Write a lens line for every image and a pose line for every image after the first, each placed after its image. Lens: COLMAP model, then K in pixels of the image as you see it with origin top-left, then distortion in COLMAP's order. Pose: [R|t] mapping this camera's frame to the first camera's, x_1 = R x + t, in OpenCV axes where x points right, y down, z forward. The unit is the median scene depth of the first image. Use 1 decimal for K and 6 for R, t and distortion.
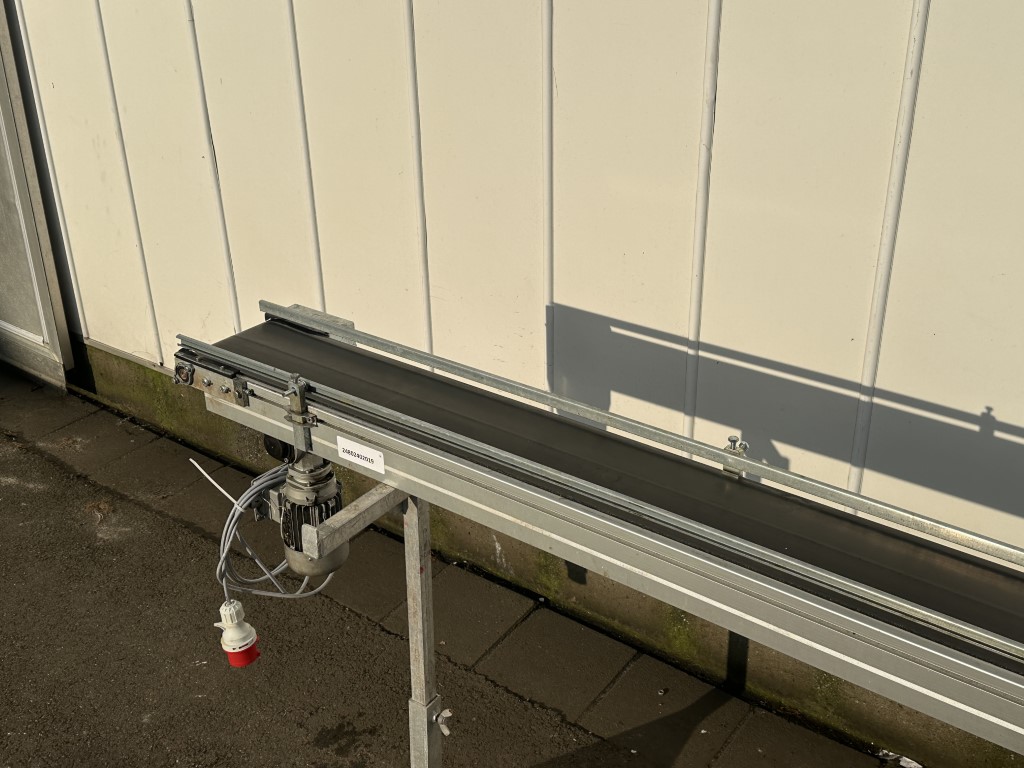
lens RADIAL K [[1171.8, 0, 500.9], [0, 1171.8, 385.2], [0, 0, 1]] dist [0.202138, -0.472278]
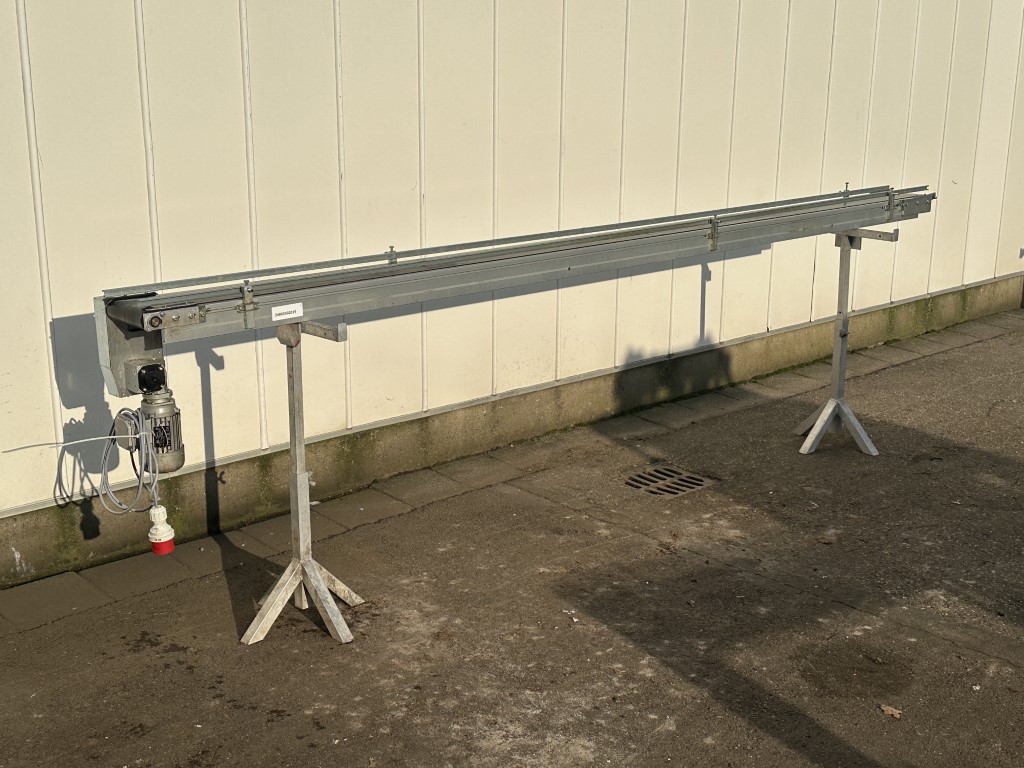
lens RADIAL K [[1347.2, 0, 512.0], [0, 1347.2, 384.0], [0, 0, 1]] dist [0.204130, -0.595045]
pose [[0.190916, -0.236594, 0.952667, -1.515833], [0.443082, 0.886793, 0.131440, 0.027340], [-0.875916, 0.397015, 0.274133, 0.129948]]
